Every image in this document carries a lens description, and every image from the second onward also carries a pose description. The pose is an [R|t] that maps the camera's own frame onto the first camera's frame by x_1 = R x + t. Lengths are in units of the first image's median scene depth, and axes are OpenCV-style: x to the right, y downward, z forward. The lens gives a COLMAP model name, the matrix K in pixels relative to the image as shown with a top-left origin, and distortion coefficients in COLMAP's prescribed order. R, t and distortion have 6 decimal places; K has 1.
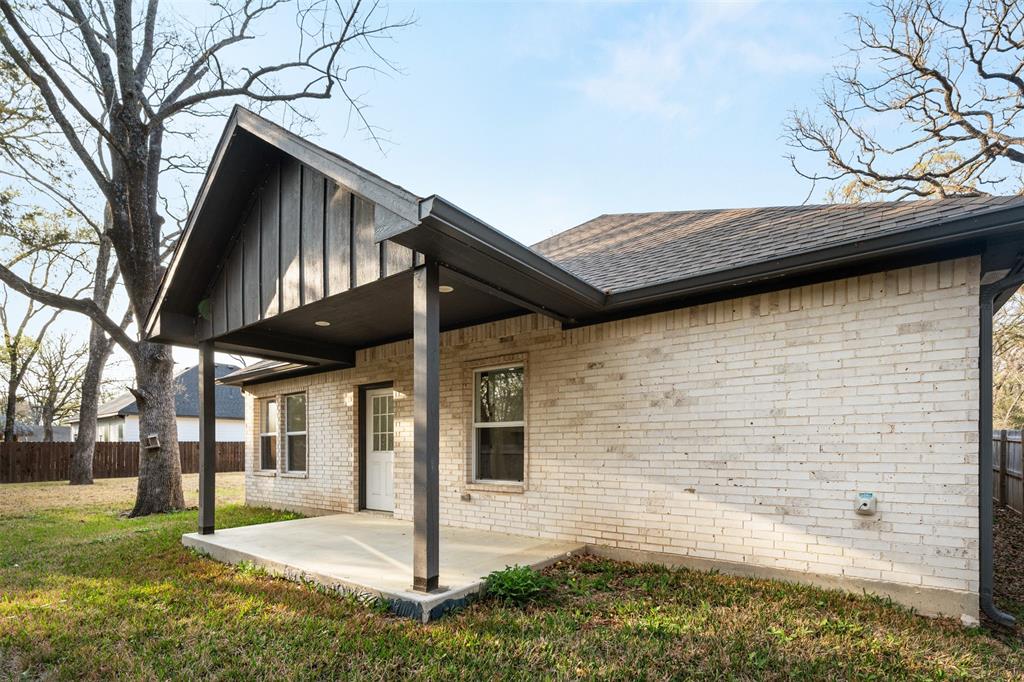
lens RADIAL K [[462.3, 0, 512.0], [0, 462.3, 341.0], [0, 0, 1]] dist [-0.000158, -0.000024]
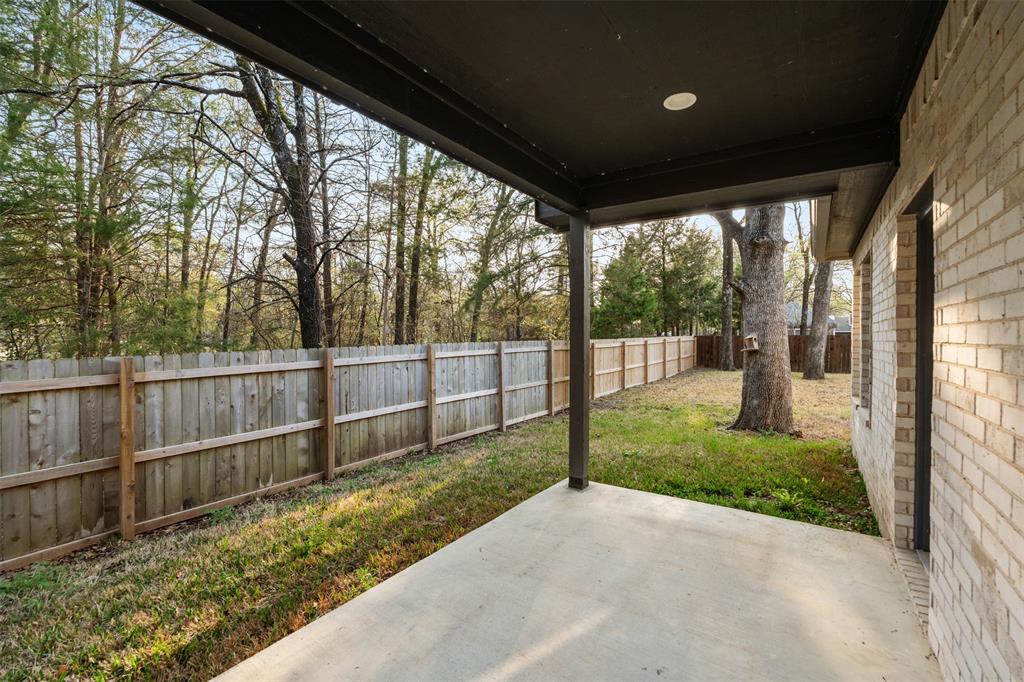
lens RADIAL K [[462.3, 0, 512.0], [0, 462.3, 341.0], [0, 0, 1]] dist [-0.000158, -0.000024]
pose [[0.068990, 0.010921, -0.997558, 0.013010], [0.227734, 0.973365, 0.026406, 0.088126], [0.971276, -0.229000, 0.064666, 0.494880]]
